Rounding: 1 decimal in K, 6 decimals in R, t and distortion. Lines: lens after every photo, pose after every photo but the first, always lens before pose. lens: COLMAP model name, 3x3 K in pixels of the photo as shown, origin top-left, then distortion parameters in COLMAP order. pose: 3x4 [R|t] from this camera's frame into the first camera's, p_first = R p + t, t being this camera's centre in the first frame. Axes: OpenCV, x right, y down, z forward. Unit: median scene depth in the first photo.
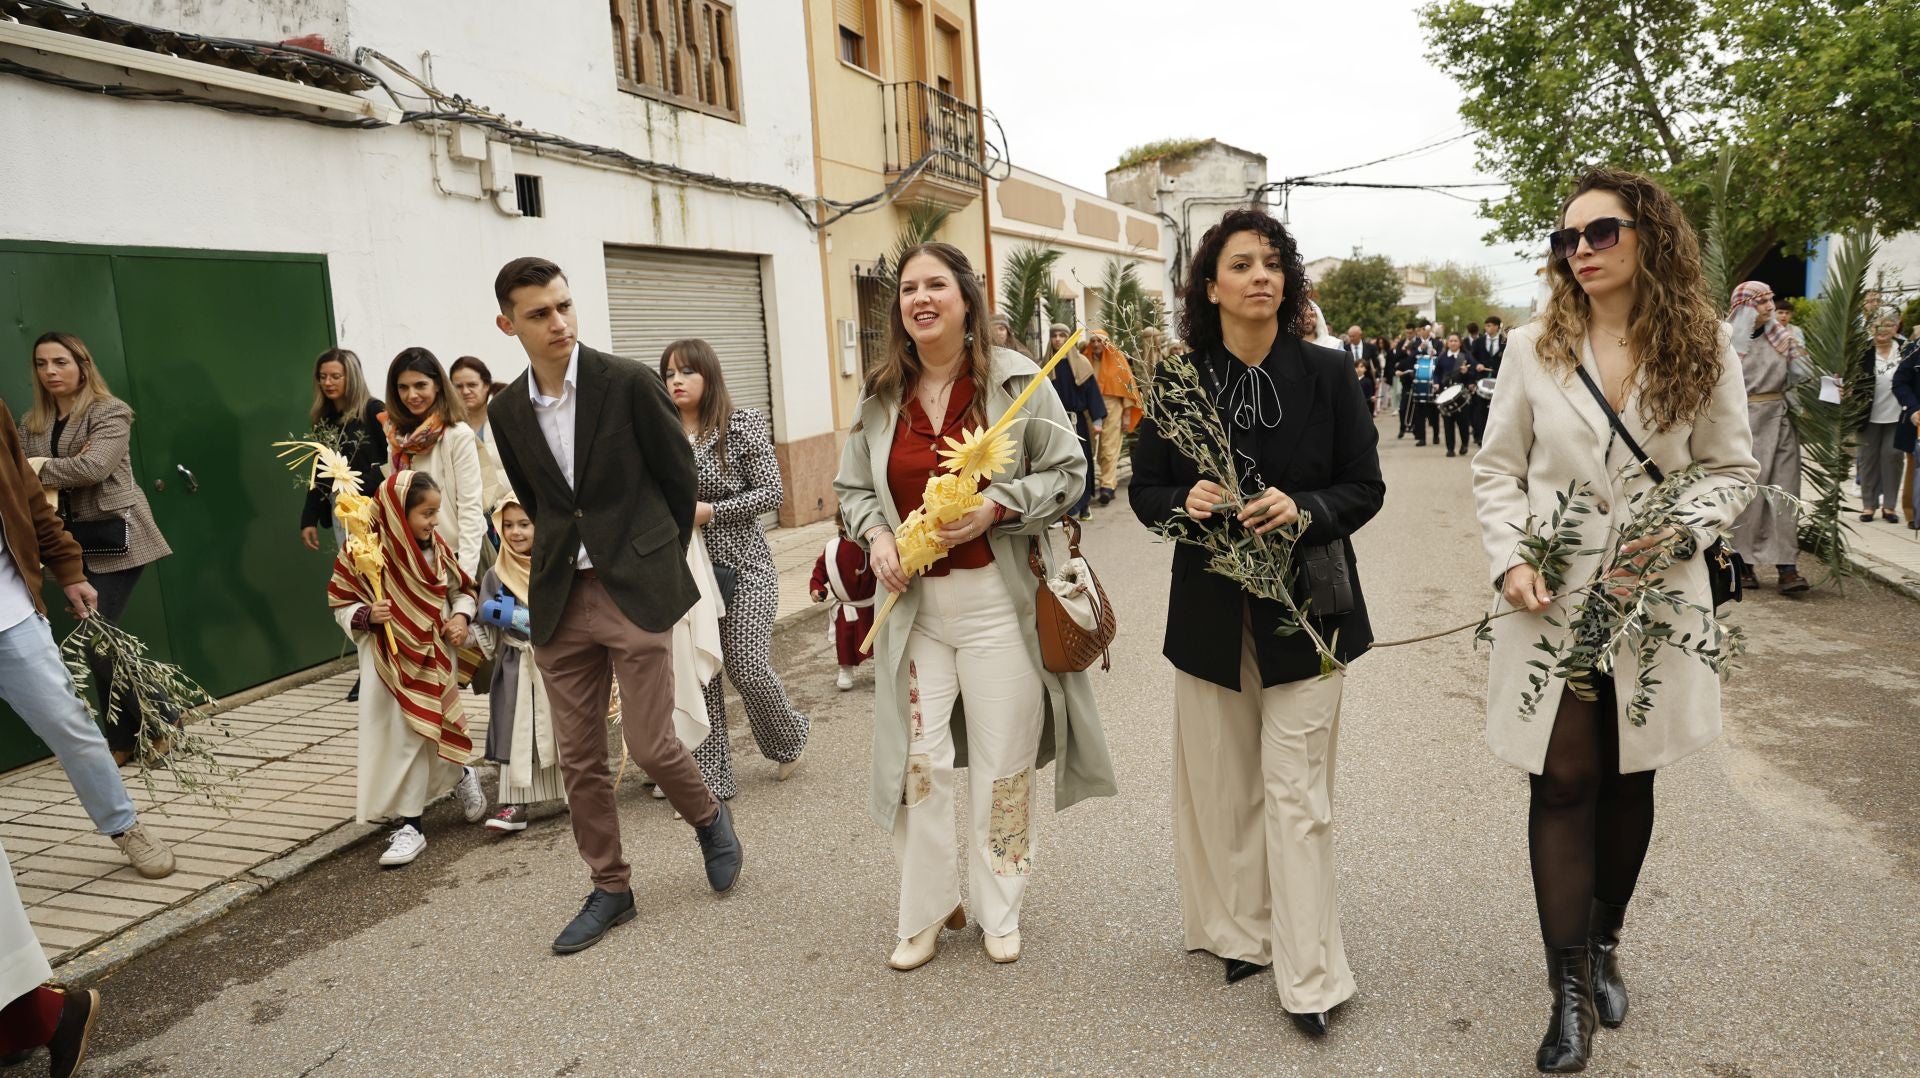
lens RADIAL K [[1351.9, 0, 957.1], [0, 1351.9, 546.8], [0, 0, 1]] dist [-0.084764, 0.047616]
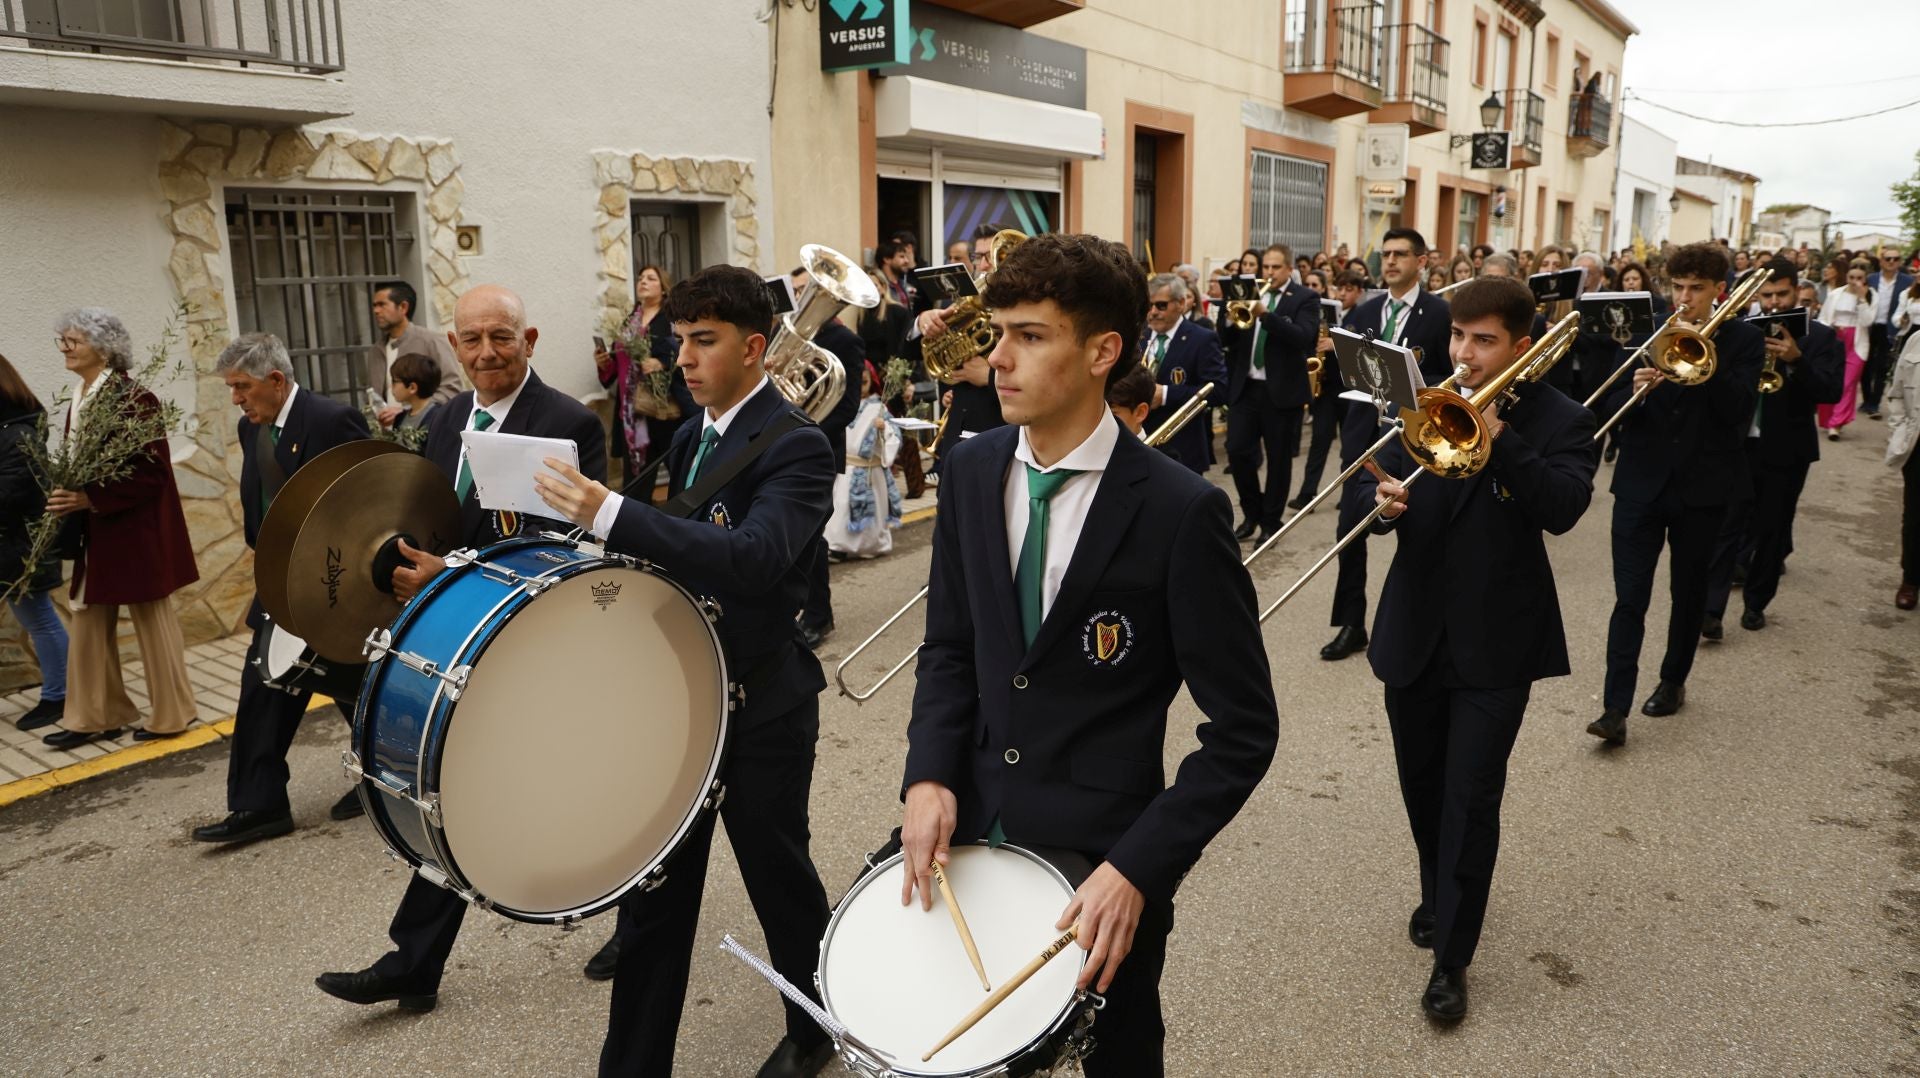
lens RADIAL K [[1355.4, 0, 962.0], [0, 1355.4, 548.0], [0, 0, 1]] dist [-0.097789, 0.069282]
pose [[0.939784, 0.123642, -0.318619, -0.800157], [-0.102102, 0.991262, 0.083511, 0.541070], [0.326160, -0.045951, 0.944197, -3.435412]]
